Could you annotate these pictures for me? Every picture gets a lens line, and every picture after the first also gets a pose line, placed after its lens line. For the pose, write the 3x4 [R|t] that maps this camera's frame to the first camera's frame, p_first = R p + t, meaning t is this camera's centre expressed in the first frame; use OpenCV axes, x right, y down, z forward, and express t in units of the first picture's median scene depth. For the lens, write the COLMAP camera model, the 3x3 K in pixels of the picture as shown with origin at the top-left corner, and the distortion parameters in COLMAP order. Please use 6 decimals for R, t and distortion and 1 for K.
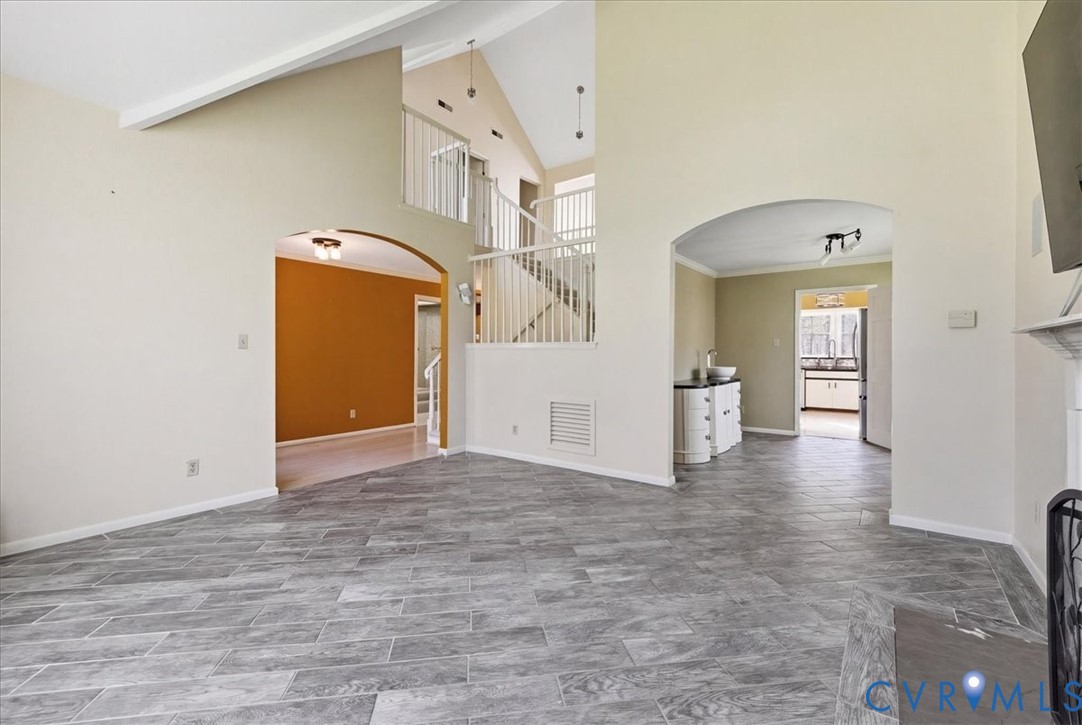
lens RADIAL K [[461.7, 0, 542.2], [0, 461.7, 355.6], [0, 0, 1]] dist [0.000199, -0.000286]
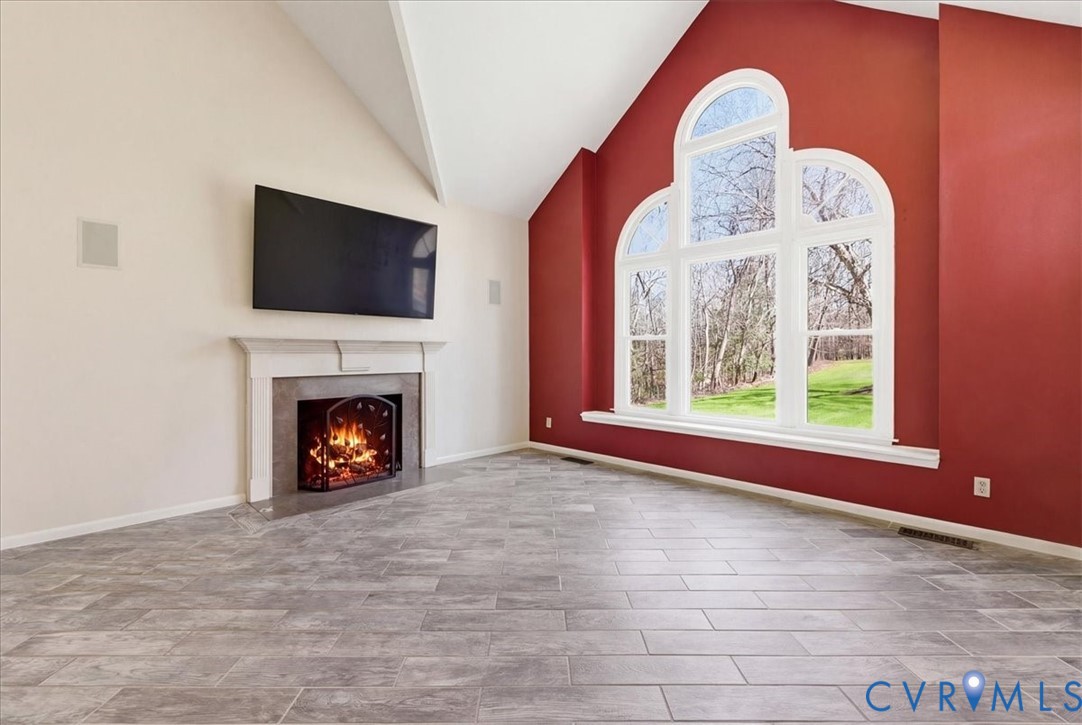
lens RADIAL K [[461.7, 0, 542.2], [0, 461.7, 355.6], [0, 0, 1]] dist [0.000199, -0.000286]
pose [[-0.990160, -0.004084, 0.139882, -0.260678], [-0.002699, 0.999945, 0.010093, -0.005122], [-0.139916, 0.009616, -0.990117, 1.990183]]
